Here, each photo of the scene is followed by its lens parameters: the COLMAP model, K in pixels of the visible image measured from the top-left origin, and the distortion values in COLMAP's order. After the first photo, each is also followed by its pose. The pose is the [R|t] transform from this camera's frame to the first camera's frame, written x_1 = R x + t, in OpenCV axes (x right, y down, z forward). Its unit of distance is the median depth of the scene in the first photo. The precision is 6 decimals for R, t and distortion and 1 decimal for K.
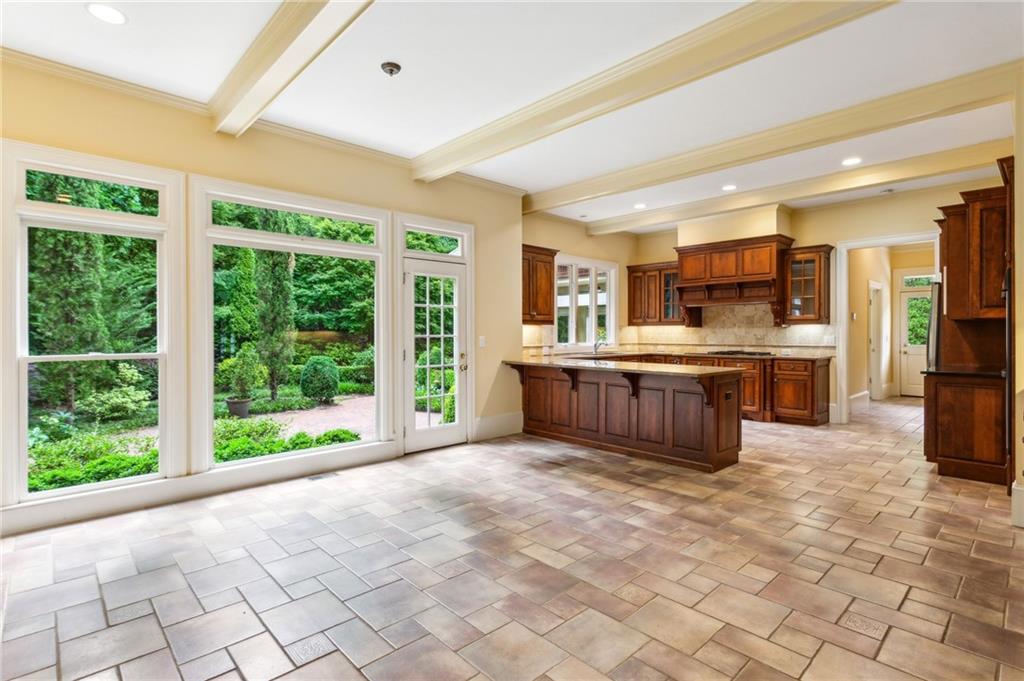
lens RADIAL K [[495.9, 0, 510.3], [0, 495.9, 334.6], [0, 0, 1]] dist [0.002099, 0.001104]
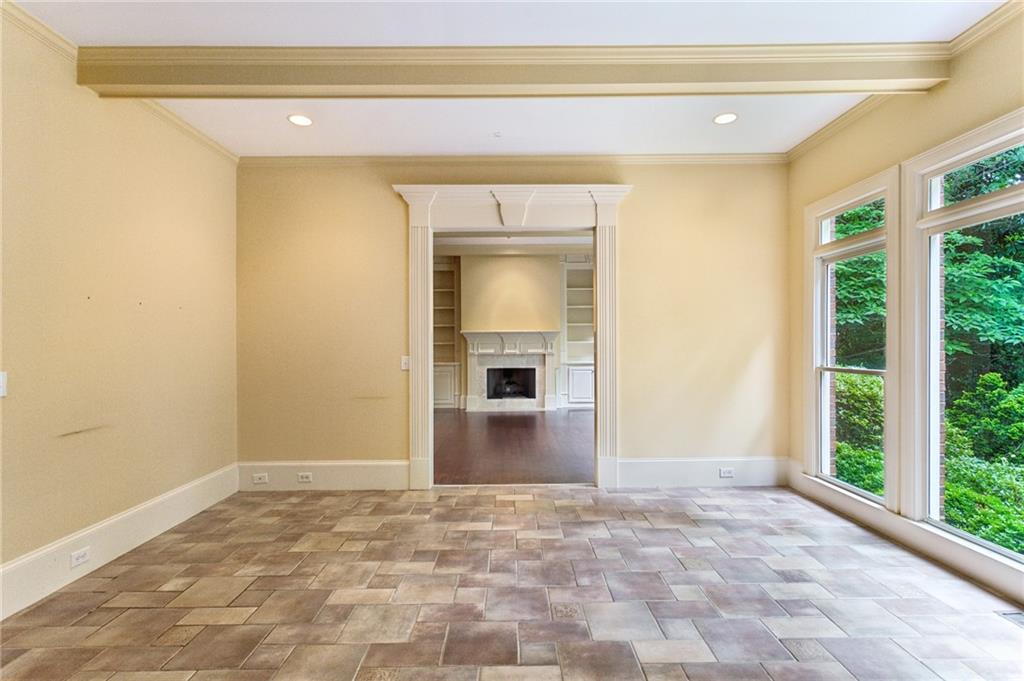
lens RADIAL K [[500.7, 0, 513.7], [0, 500.7, 345.8], [0, 0, 1]] dist [0.000397, -0.000073]
pose [[-0.680565, 0.008159, -0.732643, 0.510072], [0.001943, 0.999955, 0.009331, -0.022482], [0.732685, 0.004927, -0.680550, 1.269074]]
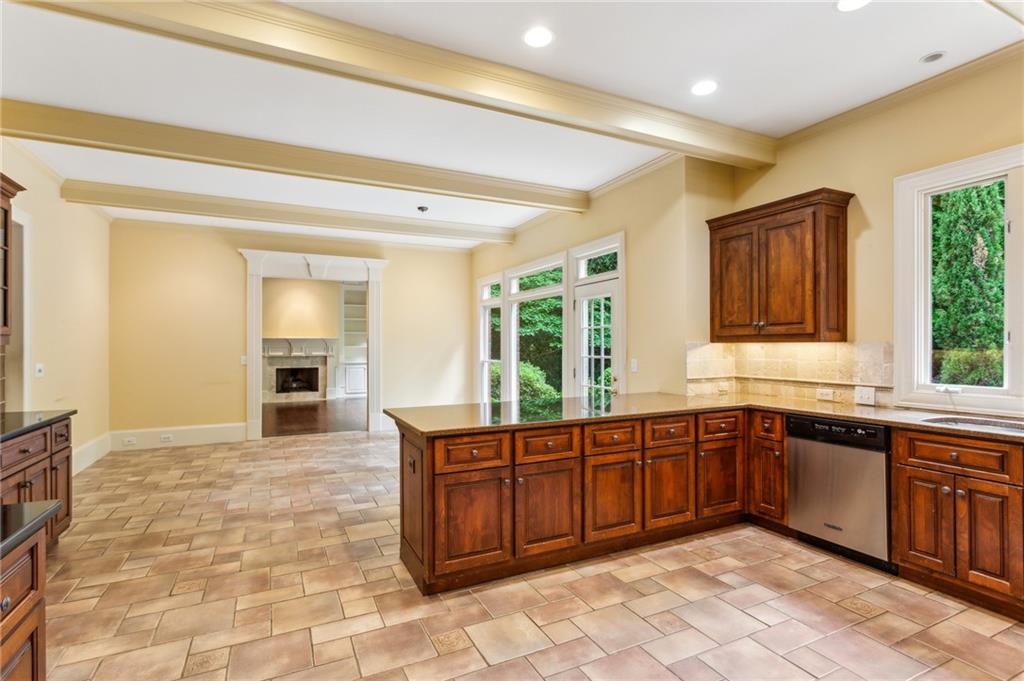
lens RADIAL K [[500.7, 0, 513.7], [0, 500.7, 345.8], [0, 0, 1]] dist [0.000397, -0.000073]
pose [[-0.297224, 0.000281, -0.954808, 1.433592], [-0.003147, 0.999994, 0.001274, -0.033179], [0.954802, 0.003383, -0.297222, 1.878785]]
